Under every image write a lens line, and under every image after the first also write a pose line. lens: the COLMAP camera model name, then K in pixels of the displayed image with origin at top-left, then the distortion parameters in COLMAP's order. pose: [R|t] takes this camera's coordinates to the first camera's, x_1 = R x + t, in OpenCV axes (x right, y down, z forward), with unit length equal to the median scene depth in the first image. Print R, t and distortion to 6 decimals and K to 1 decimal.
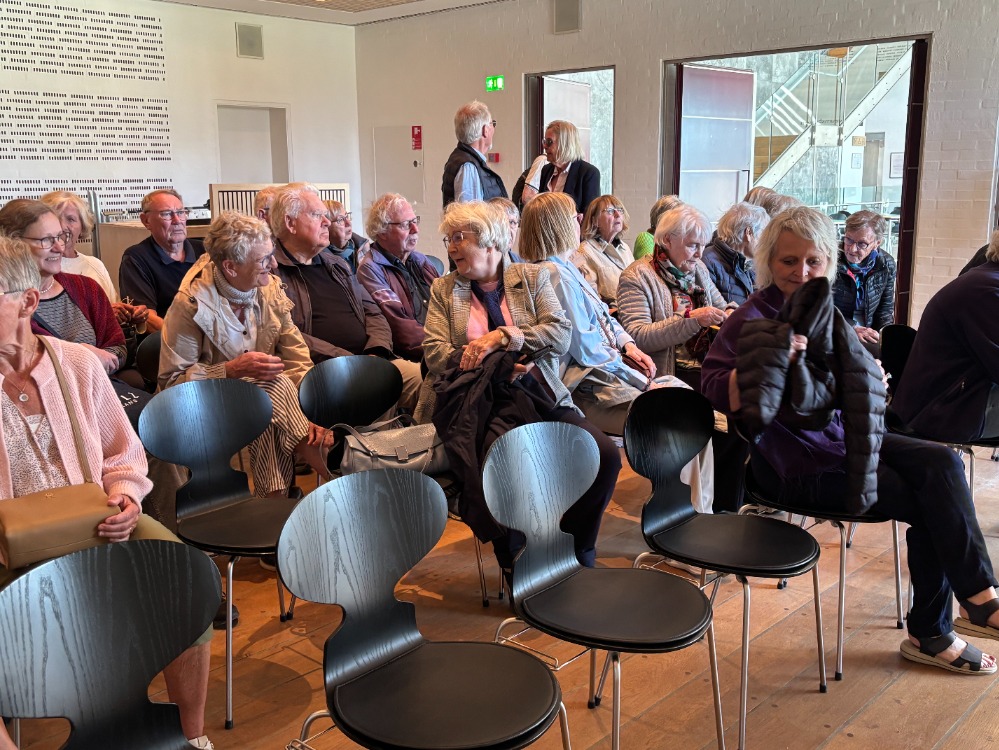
lens RADIAL K [[997.1, 0, 499.7], [0, 997.1, 373.9], [0, 0, 1]] dist [-0.000660, 0.000000]
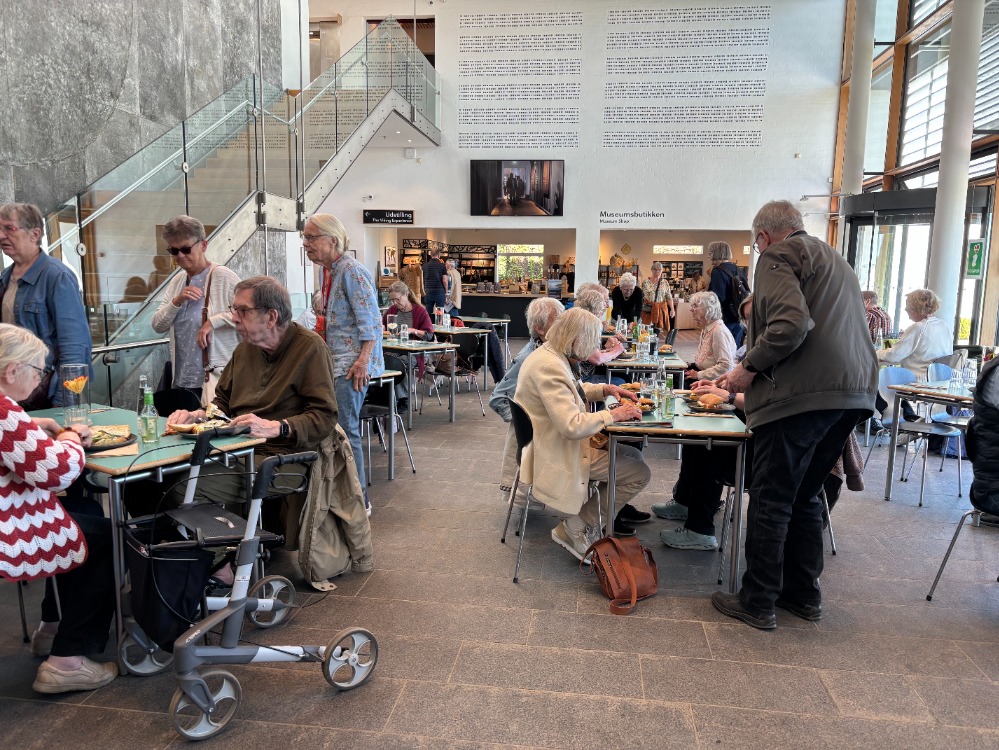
lens RADIAL K [[756.3, 0, 499.3], [0, 756.3, 377.5], [0, 0, 1]] dist [-0.001427, -0.000385]
pose [[0.812159, -0.057991, 0.580547, 0.153363], [0.091429, 0.995404, -0.028473, -0.106327], [-0.576228, 0.076204, 0.813729, 0.531605]]
